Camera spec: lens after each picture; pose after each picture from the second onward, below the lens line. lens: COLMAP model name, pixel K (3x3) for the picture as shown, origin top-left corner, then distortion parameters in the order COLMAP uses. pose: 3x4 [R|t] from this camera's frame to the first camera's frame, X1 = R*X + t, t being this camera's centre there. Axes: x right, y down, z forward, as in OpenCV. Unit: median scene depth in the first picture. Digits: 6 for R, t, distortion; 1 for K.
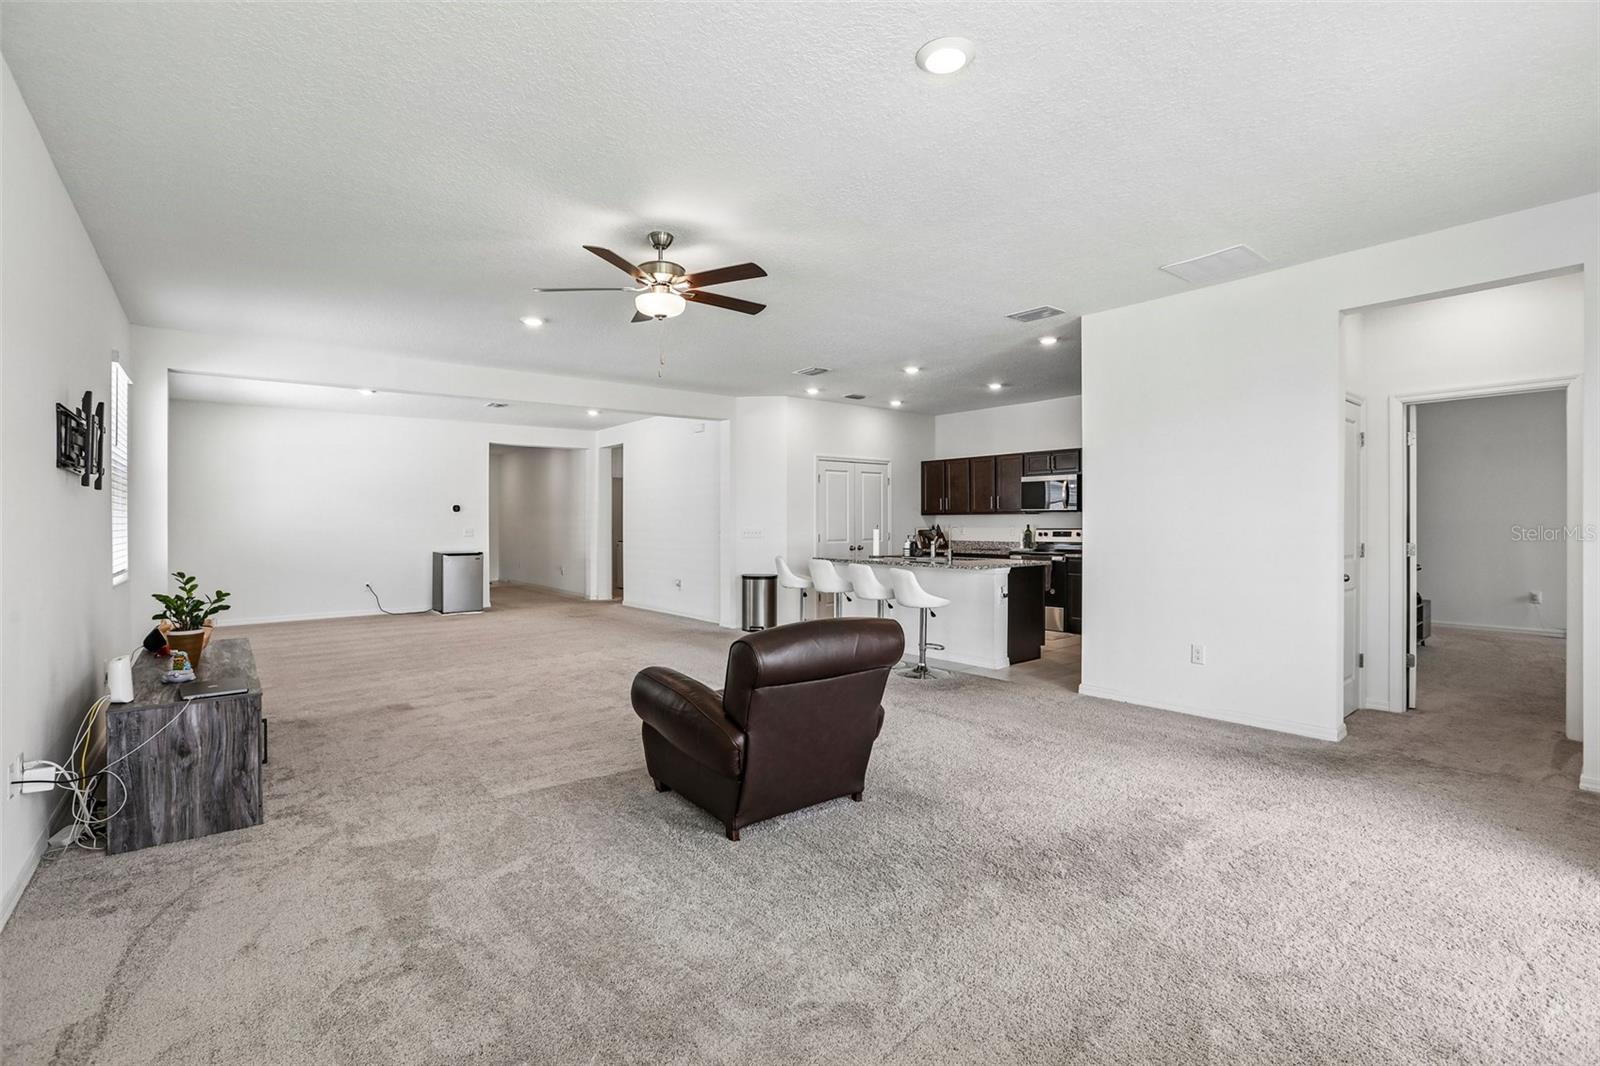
lens RADIAL K [[729.4, 0, 796.6], [0, 729.4, 519.9], [0, 0, 1]] dist [-0.051013, 0.015668]
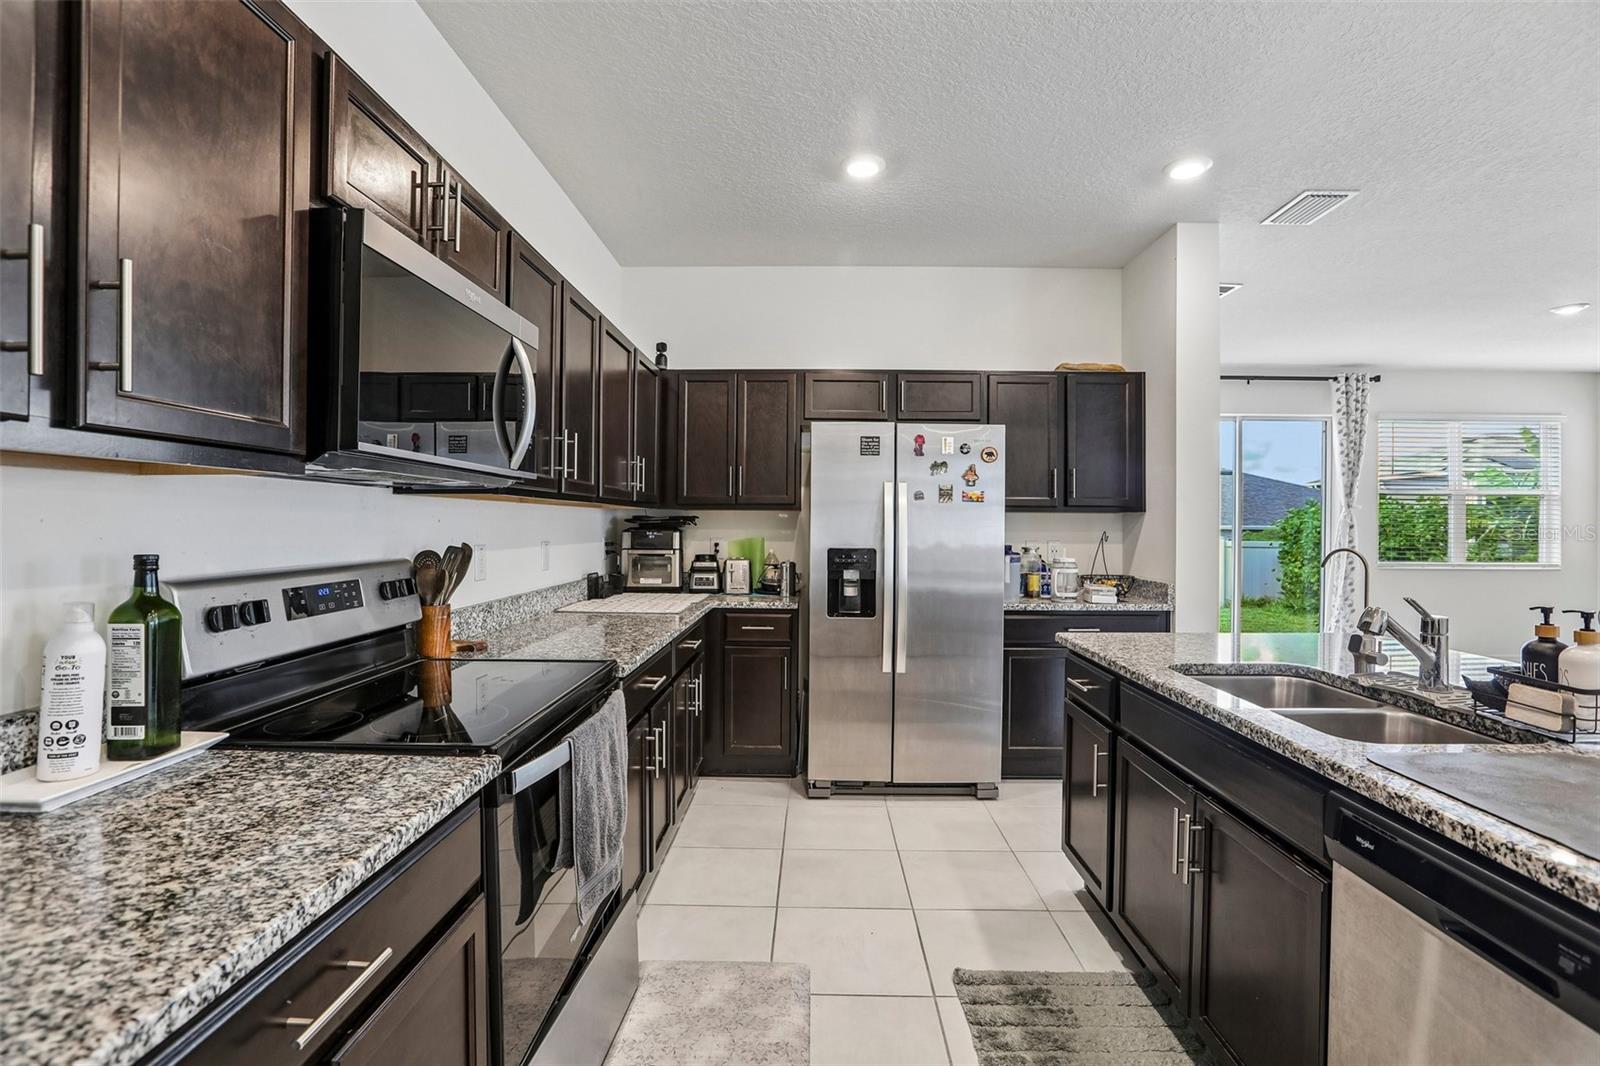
lens RADIAL K [[729.4, 0, 803.8], [0, 729.4, 530.0], [0, 0, 1]] dist [-0.051013, 0.015668]
pose [[-0.771178, -0.005733, 0.636594, 0.164190], [-0.004448, 0.999984, 0.003617, 0.001762], [-0.636604, -0.000042, -0.771191, 1.063212]]
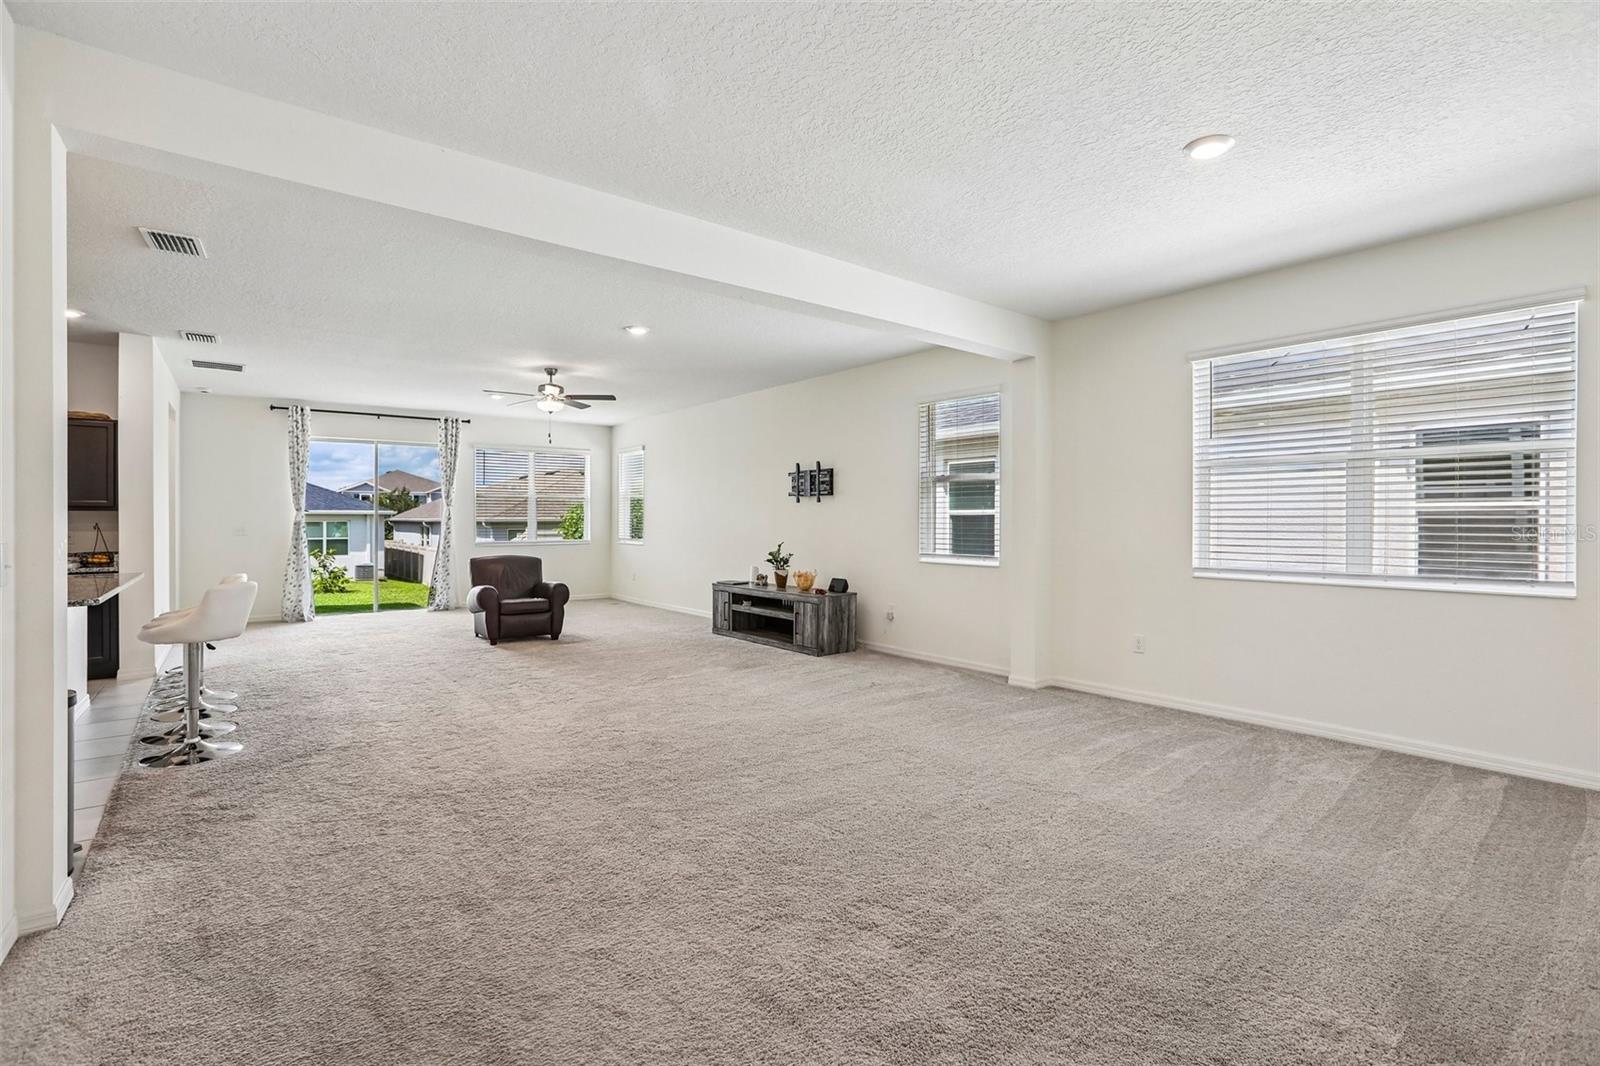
lens RADIAL K [[729.4, 0, 800.9], [0, 729.4, 521.0], [0, 0, 1]] dist [-0.051013, 0.015668]
pose [[-0.999995, 0.003100, -0.000271, -0.372431], [0.003101, 0.999992, -0.002631, 0.007282], [0.000262, -0.002632, -0.999997, 1.266904]]
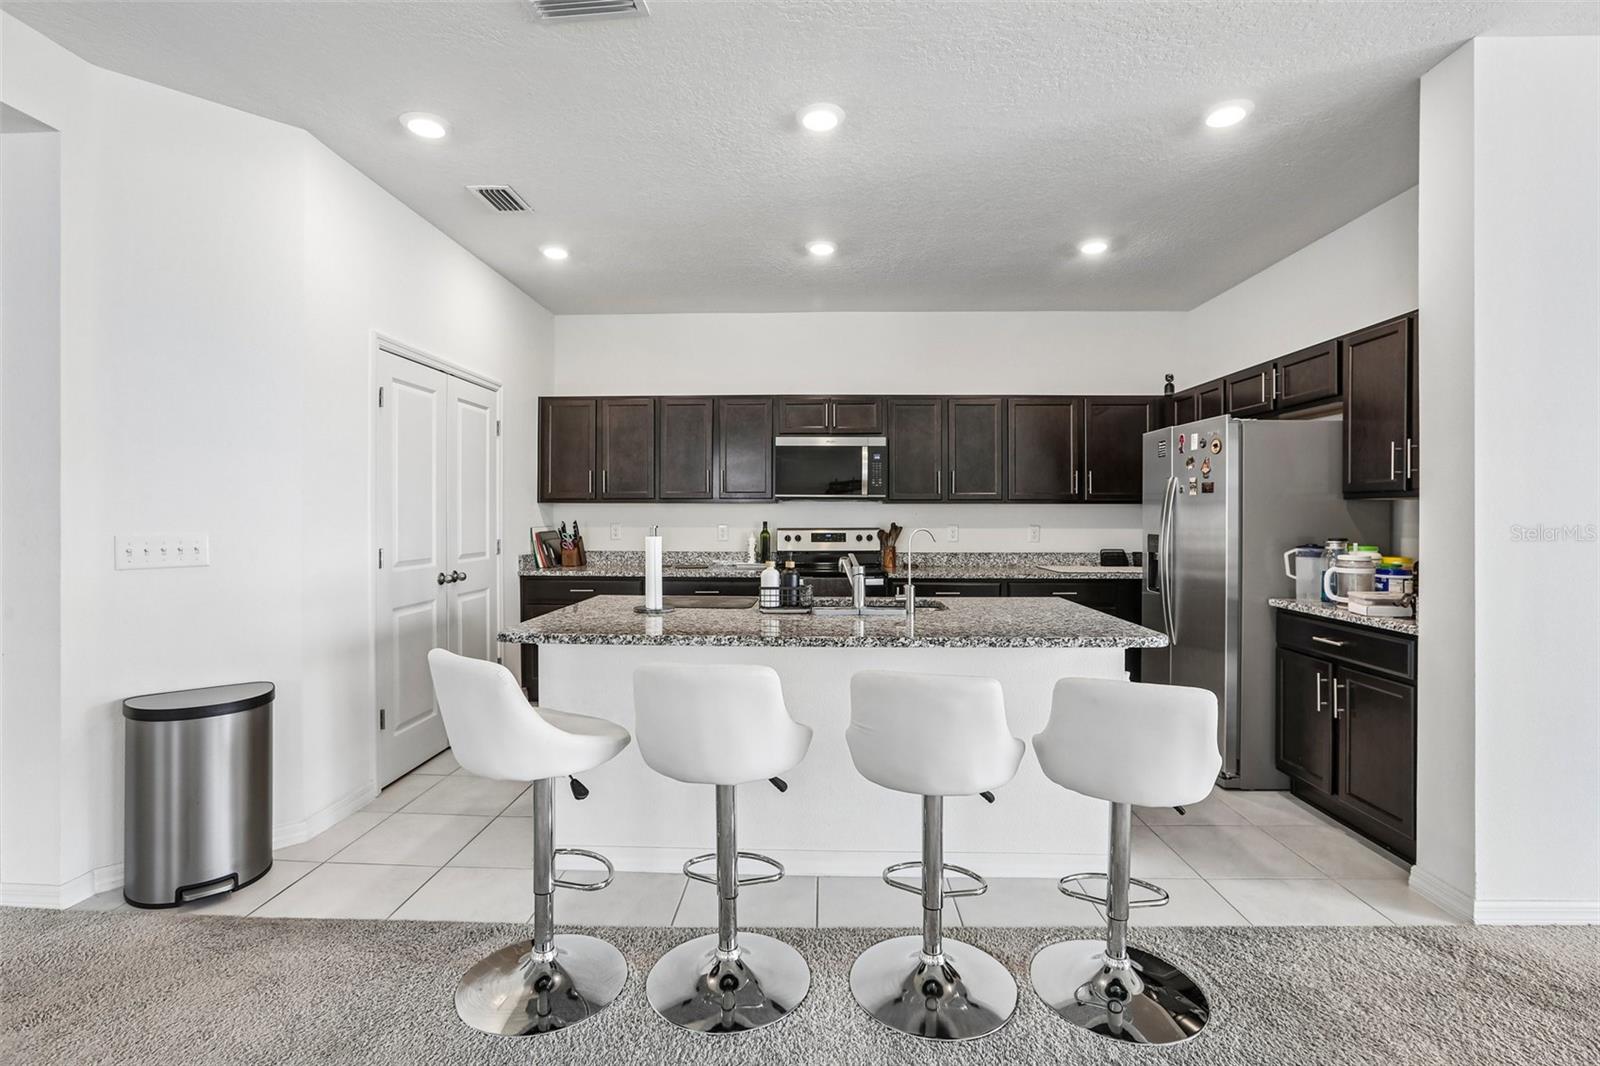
lens RADIAL K [[729.4, 0, 792.0], [0, 729.4, 515.4], [0, 0, 1]] dist [-0.051013, 0.015668]
pose [[0.657098, 0.003389, 0.753797, -0.108103], [-0.005214, 0.999986, 0.000050, 0.001532], [-0.753787, -0.003964, 0.657107, 0.628026]]
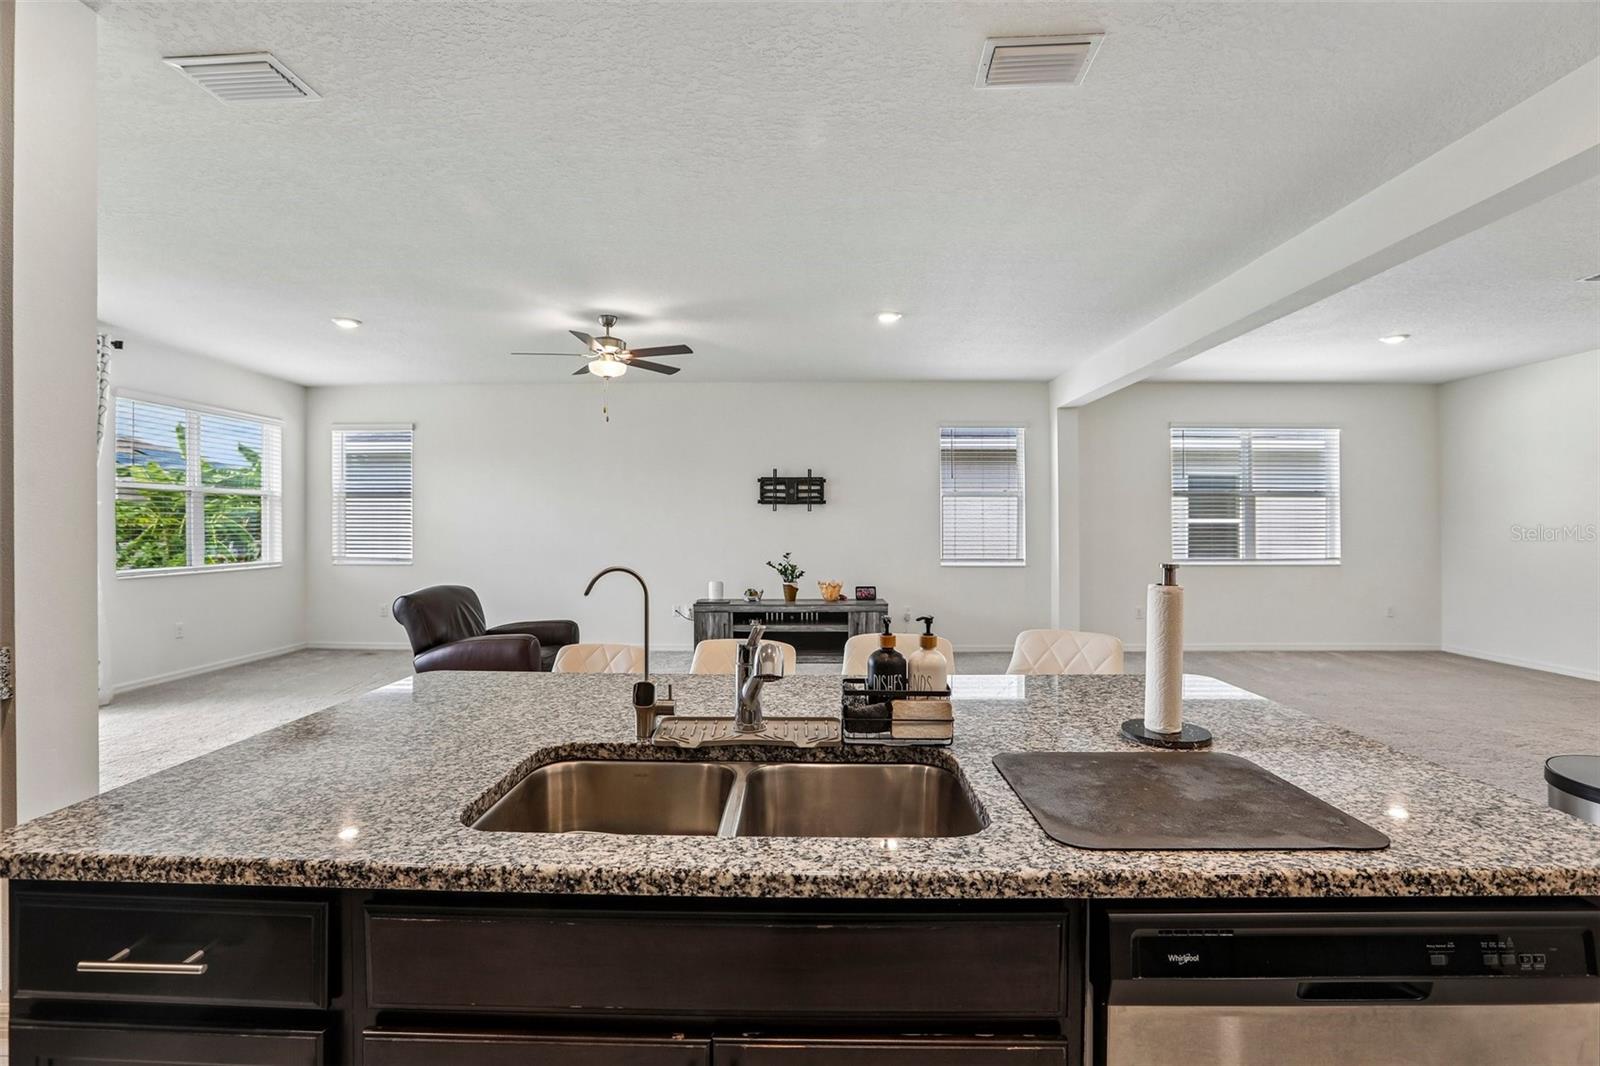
lens RADIAL K [[729.4, 0, 798.7], [0, 729.4, 527.8], [0, 0, 1]] dist [-0.051013, 0.015668]
pose [[-0.638633, 0.006691, -0.769482, 0.270283], [0.004481, 0.999978, 0.004977, -0.001965], [0.769498, -0.000270, -0.638649, 0.929924]]
